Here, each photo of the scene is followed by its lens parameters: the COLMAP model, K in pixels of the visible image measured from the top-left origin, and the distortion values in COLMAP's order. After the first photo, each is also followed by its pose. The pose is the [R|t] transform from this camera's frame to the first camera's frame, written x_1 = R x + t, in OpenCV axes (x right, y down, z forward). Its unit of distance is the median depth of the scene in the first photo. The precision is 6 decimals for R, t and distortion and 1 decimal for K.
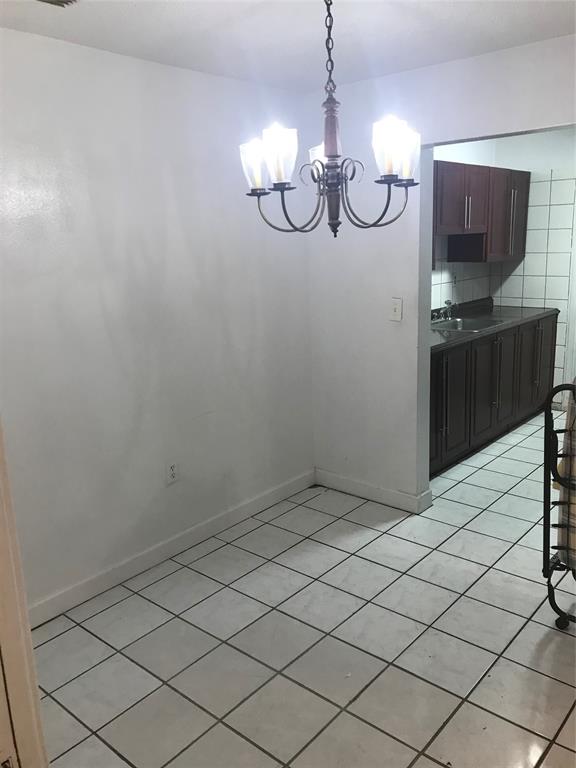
lens RADIAL K [[639.8, 0, 289.4], [0, 639.8, 382.6], [0, 0, 1]] dist [0.028053, -0.009397]
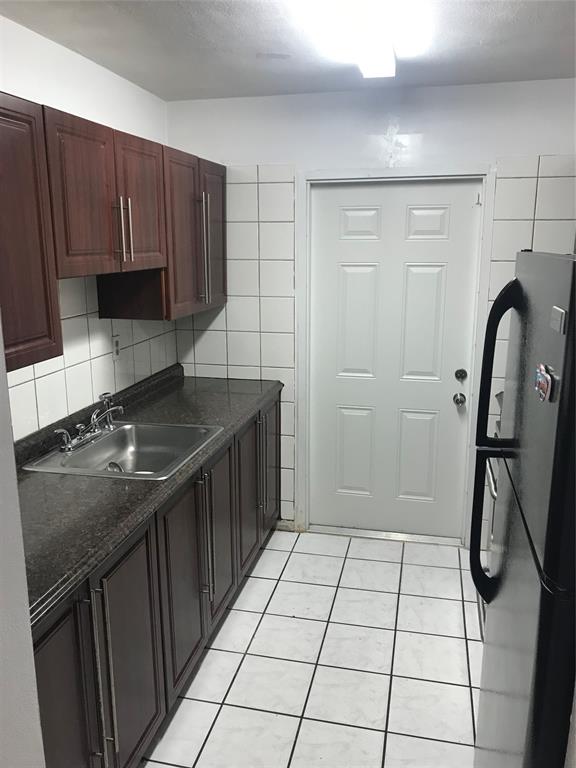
lens RADIAL K [[639.8, 0, 288.5], [0, 639.8, 382.3], [0, 0, 1]] dist [0.028053, -0.009397]
pose [[0.884263, -0.069406, 0.461803, 0.131437], [0.076749, 0.997046, 0.002890, -0.120606], [-0.460639, 0.032887, 0.886978, 0.441466]]
